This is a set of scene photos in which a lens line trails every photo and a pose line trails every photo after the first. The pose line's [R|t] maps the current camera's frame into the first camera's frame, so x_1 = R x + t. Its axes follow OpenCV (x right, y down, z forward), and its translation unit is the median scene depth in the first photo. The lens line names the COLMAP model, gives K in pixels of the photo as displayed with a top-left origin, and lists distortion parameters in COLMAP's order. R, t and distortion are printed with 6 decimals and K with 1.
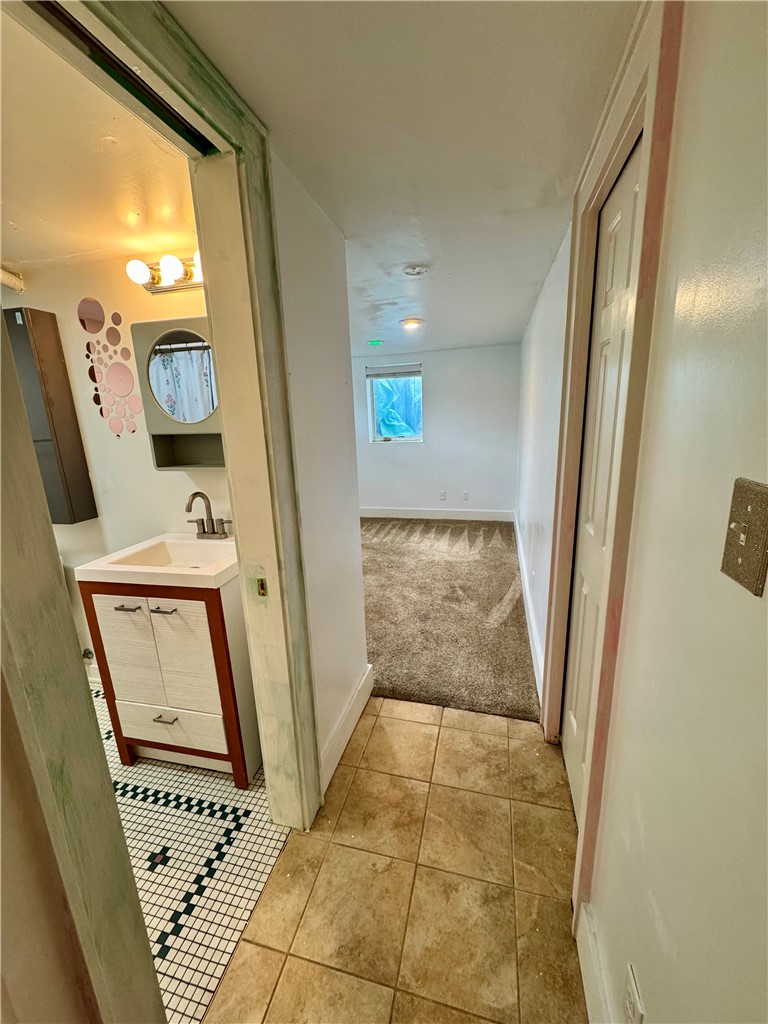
lens RADIAL K [[408.4, 0, 387.2], [0, 408.4, 510.7], [0, 0, 1]] dist [-0.002150, 0.000640]
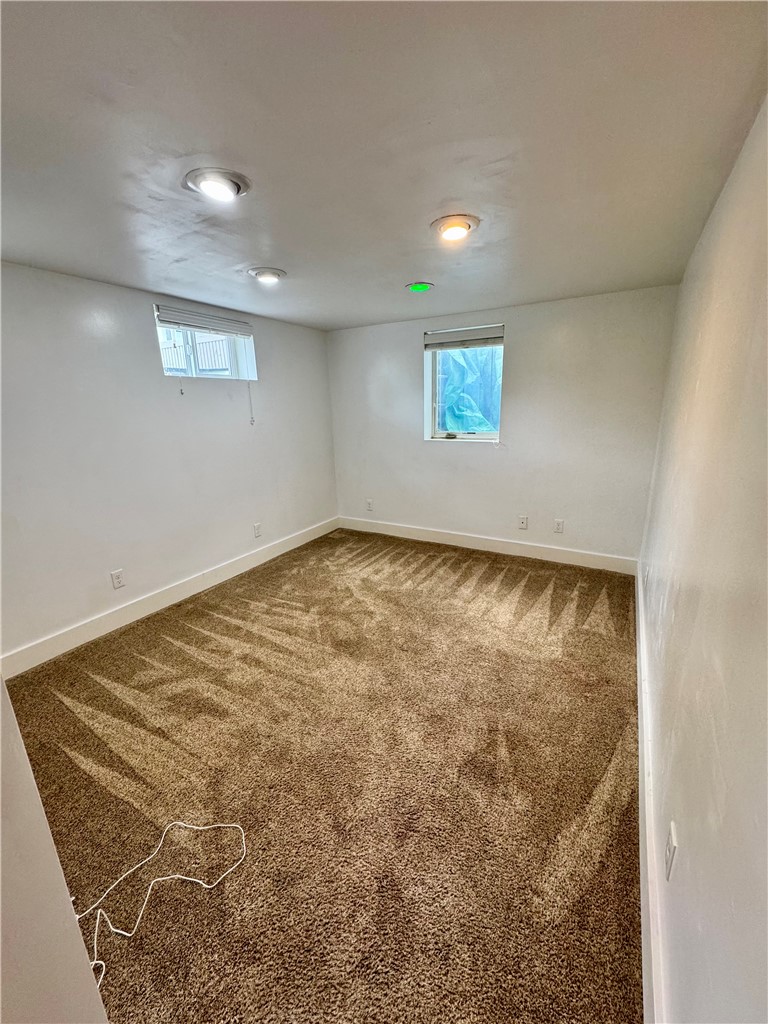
lens RADIAL K [[408.4, 0, 385.9], [0, 408.4, 512.3], [0, 0, 1]] dist [-0.002150, 0.000640]
pose [[0.964594, 0.083477, -0.250180, 0.102903], [-0.073701, 0.996115, 0.048209, -0.085828], [0.253232, -0.028063, 0.966998, 0.346702]]
